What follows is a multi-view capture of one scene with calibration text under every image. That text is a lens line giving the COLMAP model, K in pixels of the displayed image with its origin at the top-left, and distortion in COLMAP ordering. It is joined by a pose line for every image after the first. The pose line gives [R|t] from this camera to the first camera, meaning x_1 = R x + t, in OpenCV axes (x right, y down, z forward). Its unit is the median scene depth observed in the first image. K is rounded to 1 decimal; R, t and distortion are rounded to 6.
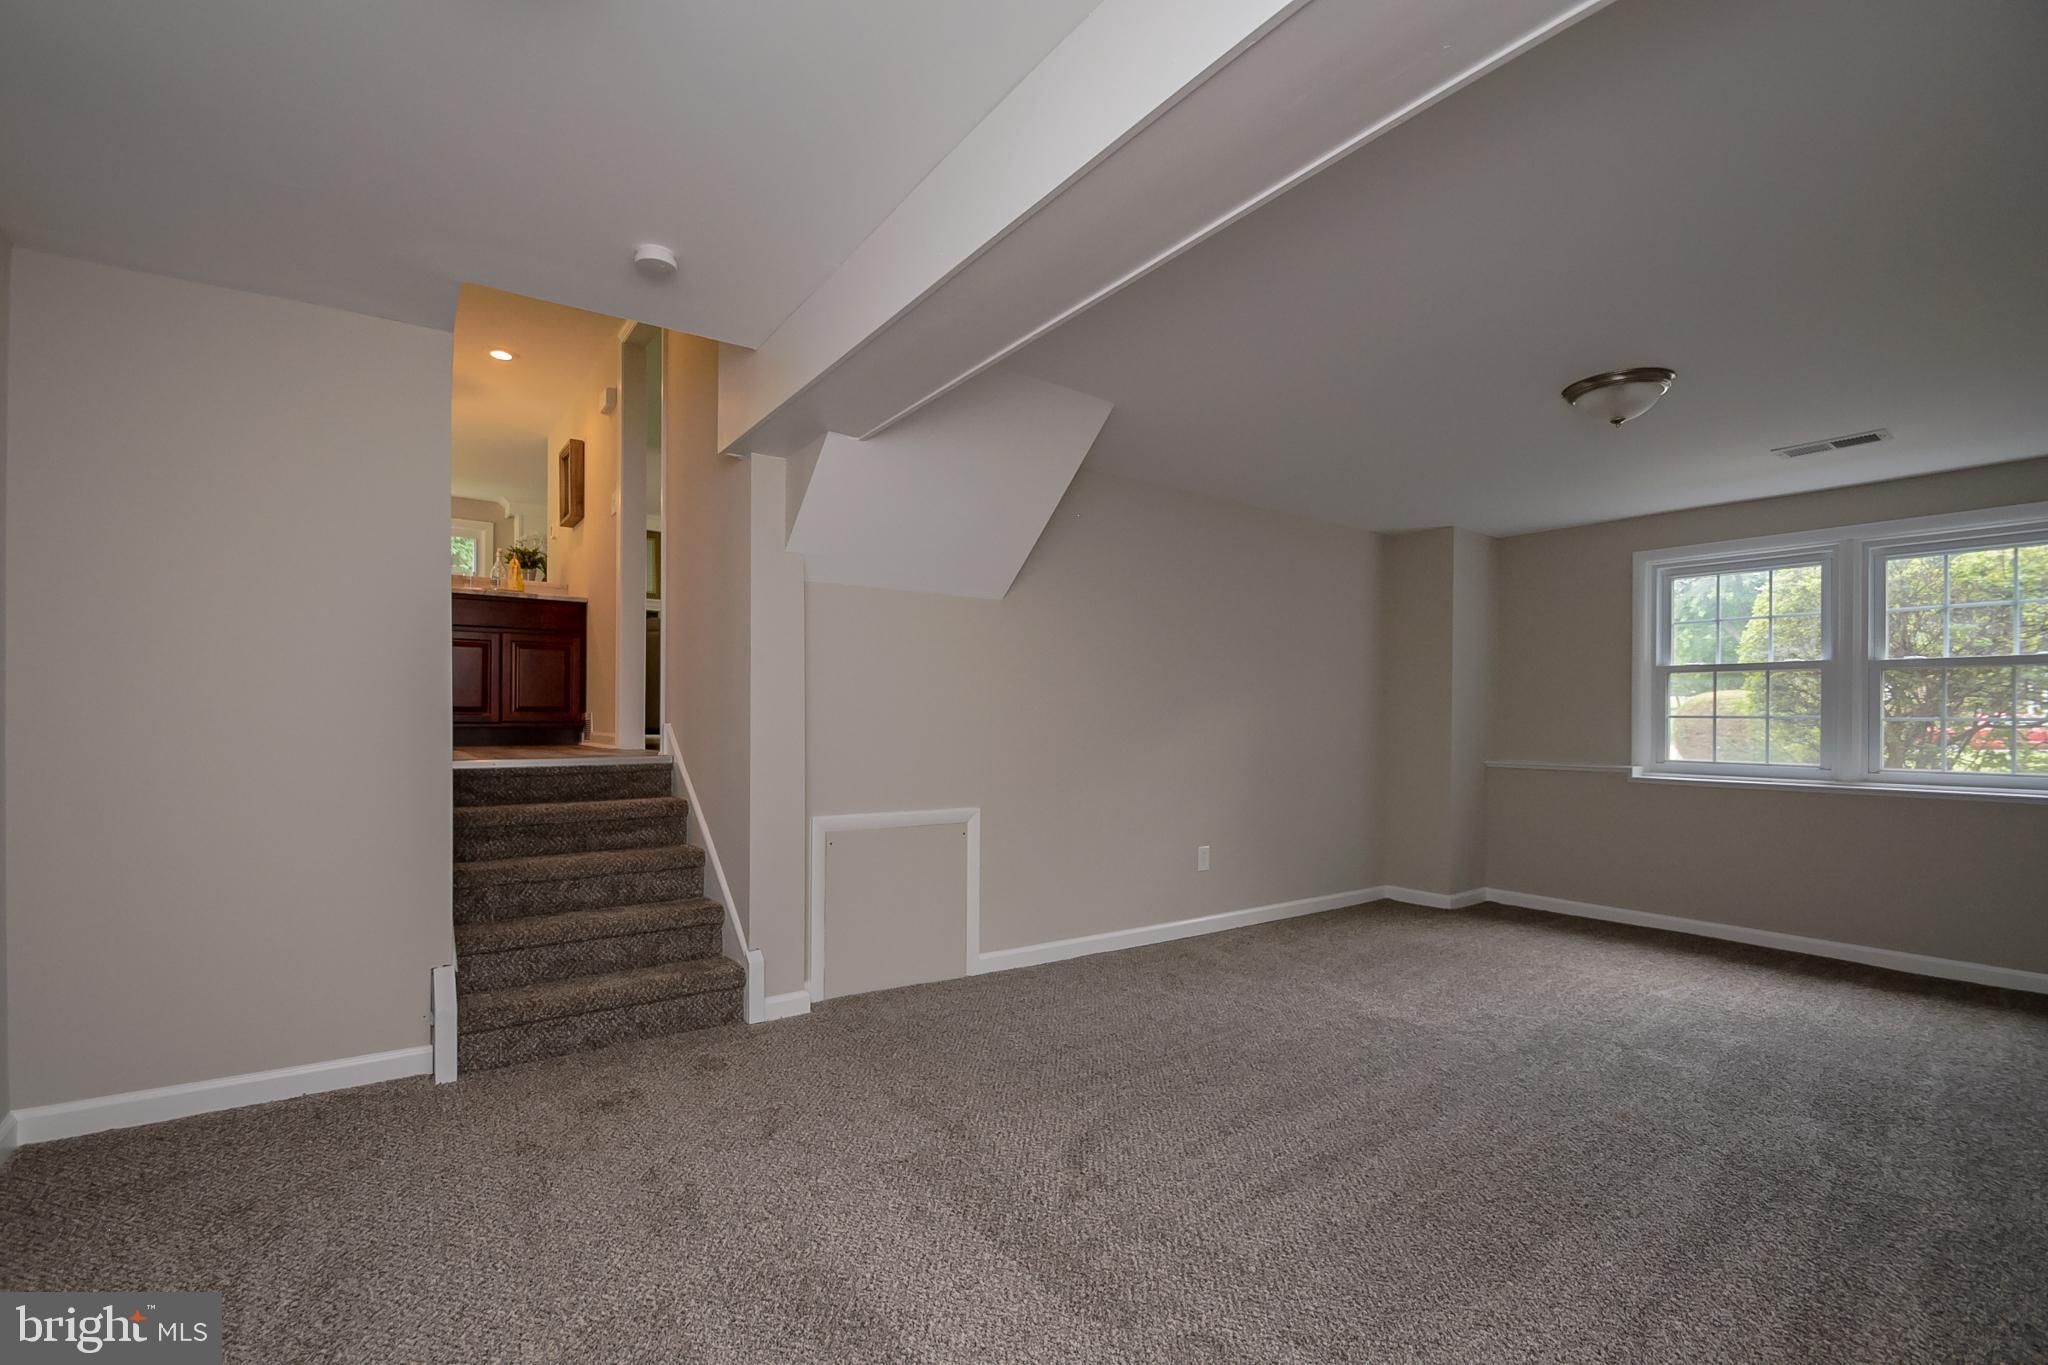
lens RADIAL K [[899.1, 0, 999.3], [0, 899.1, 719.6], [0, 0, 1]] dist [0.012602, -0.016347]
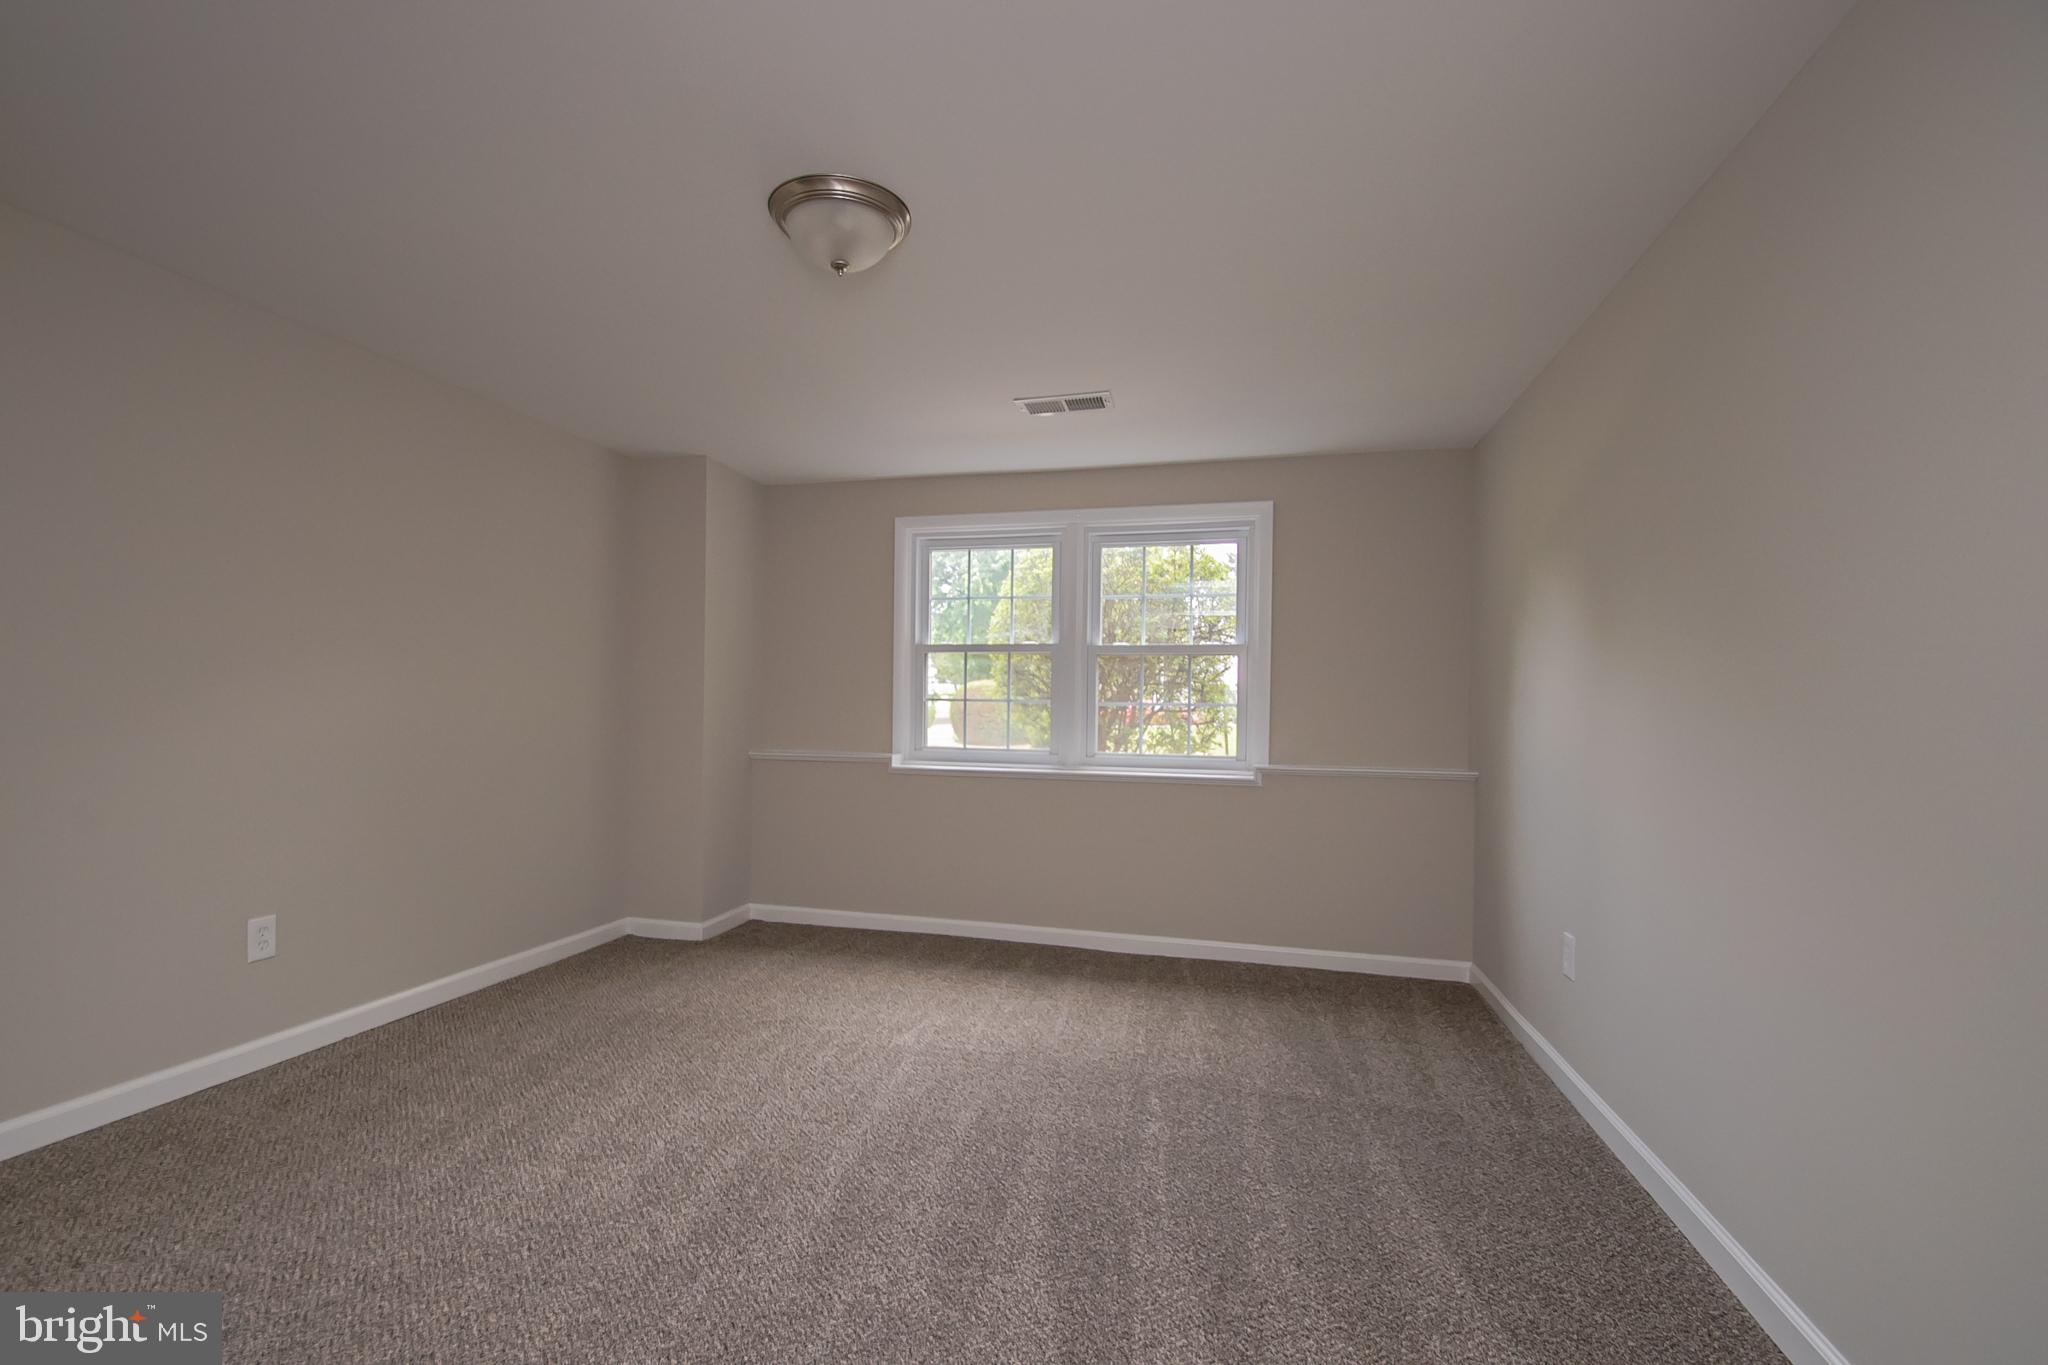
lens RADIAL K [[899.1, 0, 999.3], [0, 899.1, 719.6], [0, 0, 1]] dist [0.012602, -0.016347]
pose [[0.769533, -0.005795, 0.638581, 0.223270], [-0.006363, 0.999840, 0.016741, 0.001218], [-0.638576, -0.016945, 0.769372, 0.255787]]
